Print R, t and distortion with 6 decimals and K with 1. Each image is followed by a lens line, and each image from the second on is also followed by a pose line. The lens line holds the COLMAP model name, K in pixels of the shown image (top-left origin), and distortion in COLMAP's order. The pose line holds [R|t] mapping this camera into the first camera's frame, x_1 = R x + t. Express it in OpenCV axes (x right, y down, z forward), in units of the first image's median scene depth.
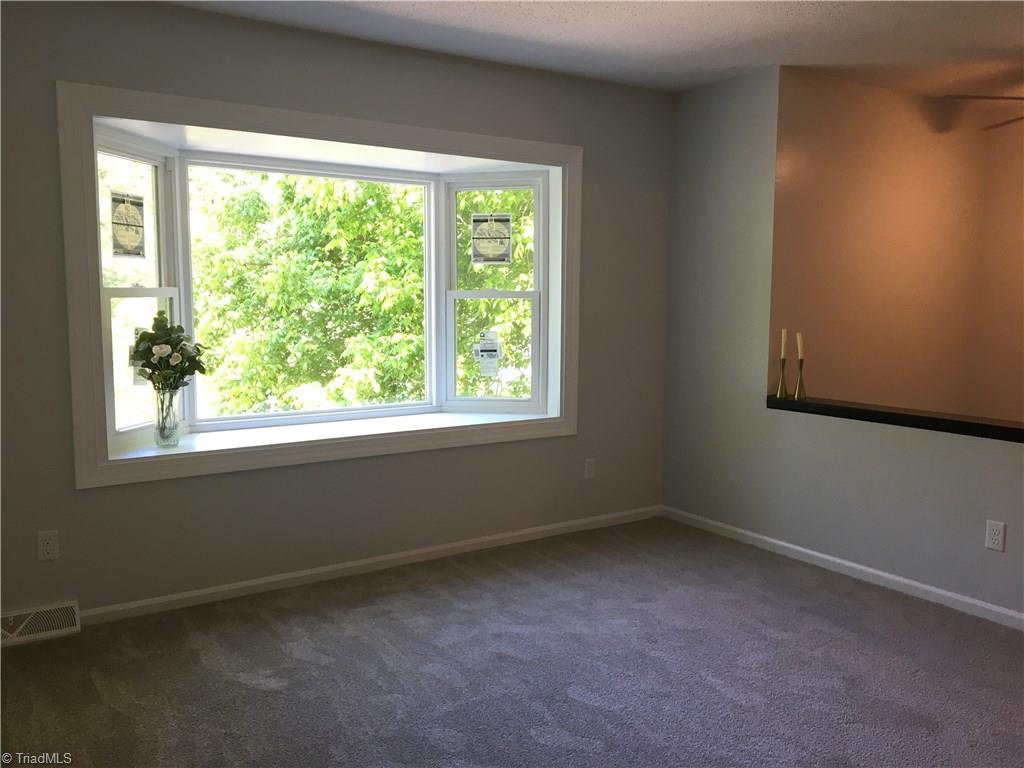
lens RADIAL K [[871.1, 0, 512.0], [0, 871.1, 384.0], [0, 0, 1]] dist [0.034842, -0.008792]
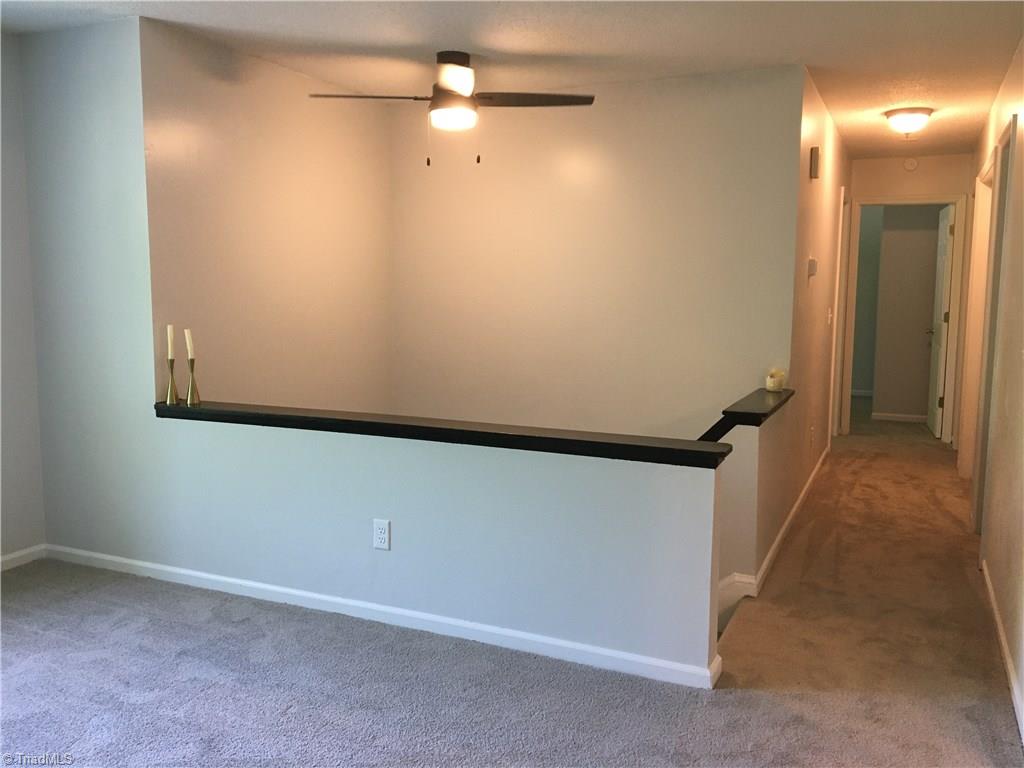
lens RADIAL K [[871.1, 0, 512.0], [0, 871.1, 384.0], [0, 0, 1]] dist [0.034842, -0.008792]
pose [[0.847685, -0.058352, 0.527280, 0.159942], [0.055346, 0.998236, 0.021493, -0.005206], [-0.527604, 0.010963, 0.849420, 0.097598]]
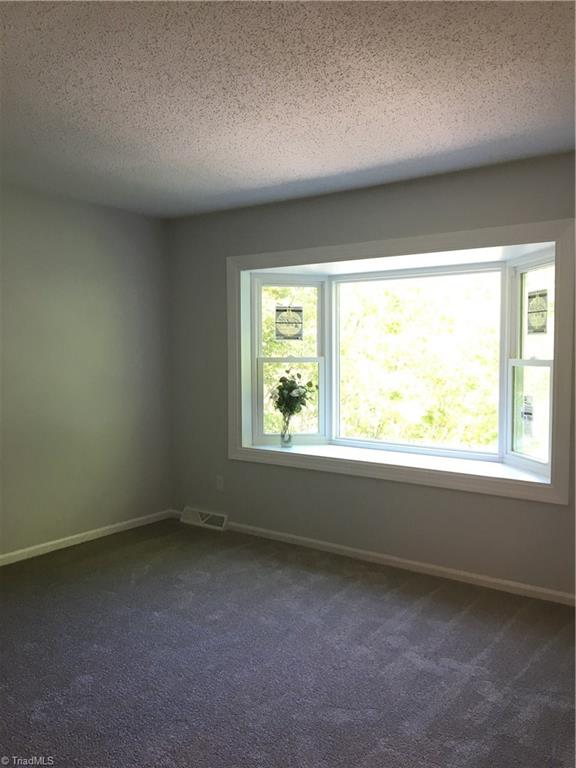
lens RADIAL K [[653.3, 0, 288.0], [0, 653.3, 384.0], [0, 0, 1]] dist [0.034842, -0.008792]
pose [[0.325170, 0.040396, -0.944792, 0.801627], [-0.101687, 0.994788, 0.007536, -0.062310], [0.940172, 0.093623, 0.327583, 0.537726]]
